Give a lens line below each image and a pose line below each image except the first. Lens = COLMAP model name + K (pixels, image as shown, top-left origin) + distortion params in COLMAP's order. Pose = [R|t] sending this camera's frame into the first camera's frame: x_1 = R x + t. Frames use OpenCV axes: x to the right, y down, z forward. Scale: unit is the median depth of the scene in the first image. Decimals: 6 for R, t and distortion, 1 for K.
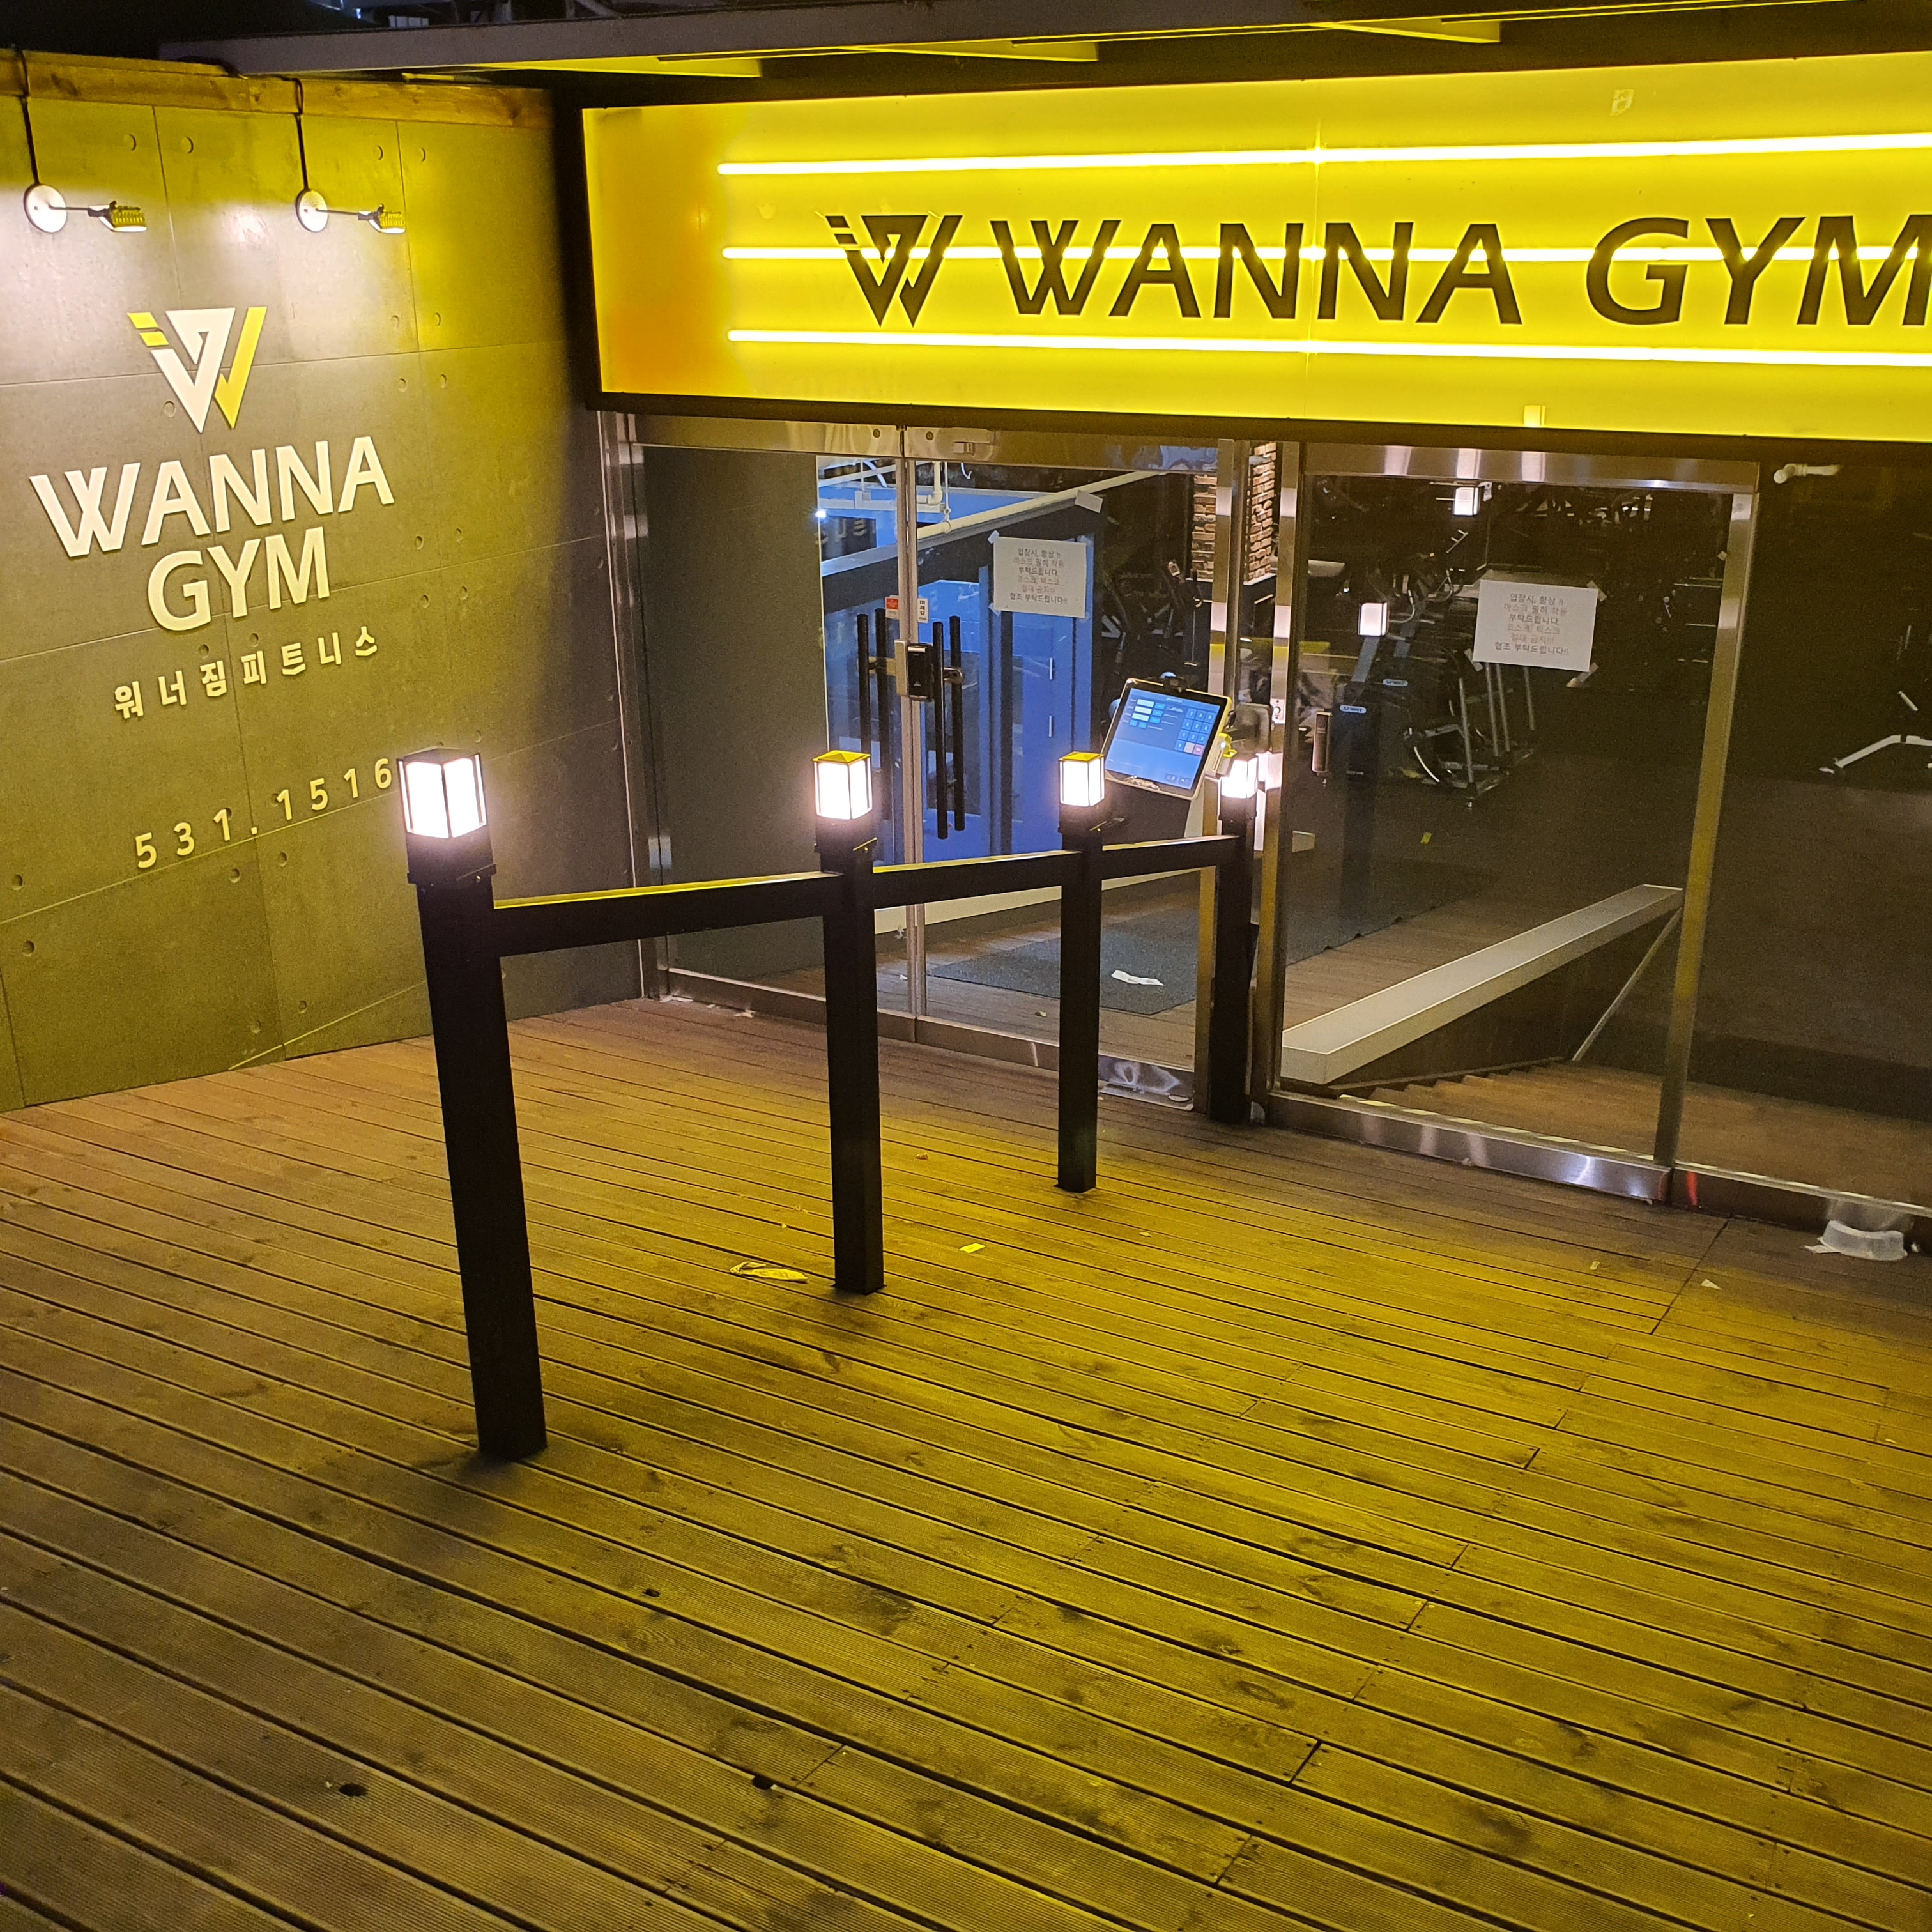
lens RADIAL K [[2067.2, 0, 966.0], [0, 2067.2, 966.0], [0, 0, 1]] dist [0.135020, -0.027681]
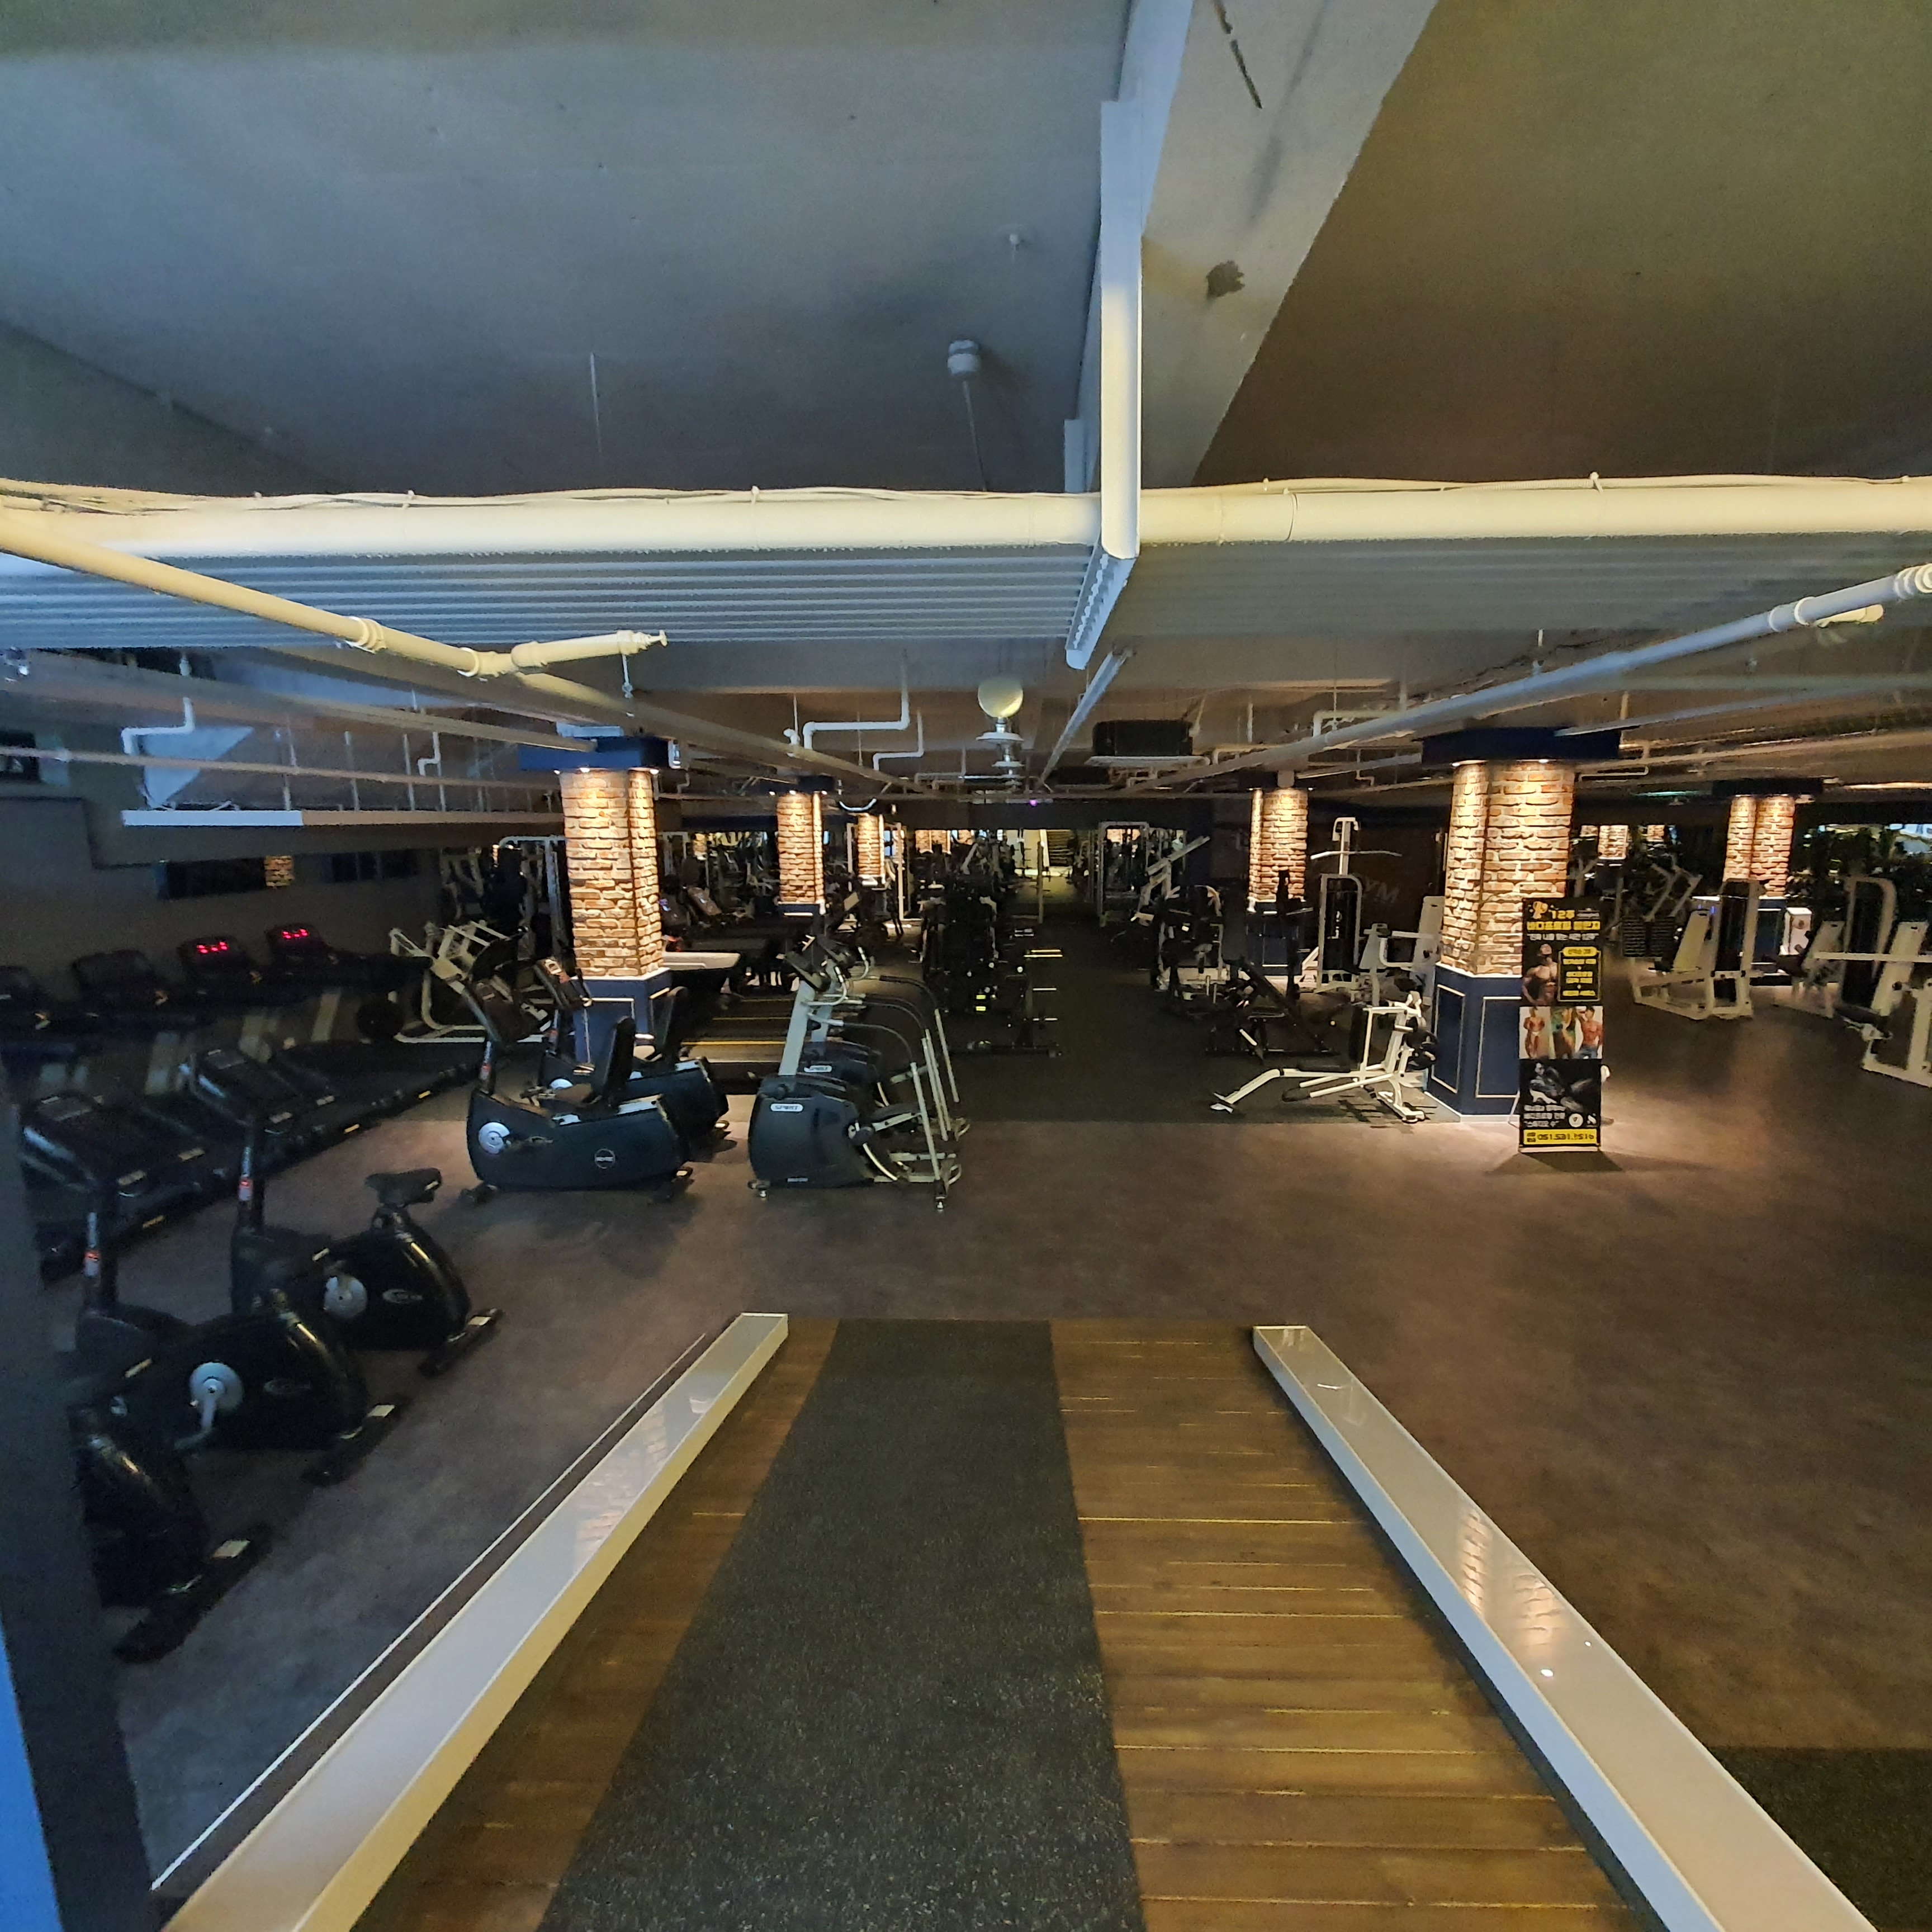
lens RADIAL K [[984.2, 0, 996.2], [0, 984.2, 992.7], [0, 0, 1]] dist [0.000208, 0.000008]
pose [[0.886969, -0.076620, 0.455428, 0.229064], [0.156448, 0.977684, -0.140207, -0.273273], [-0.434522, 0.195610, 0.879163, 1.653152]]
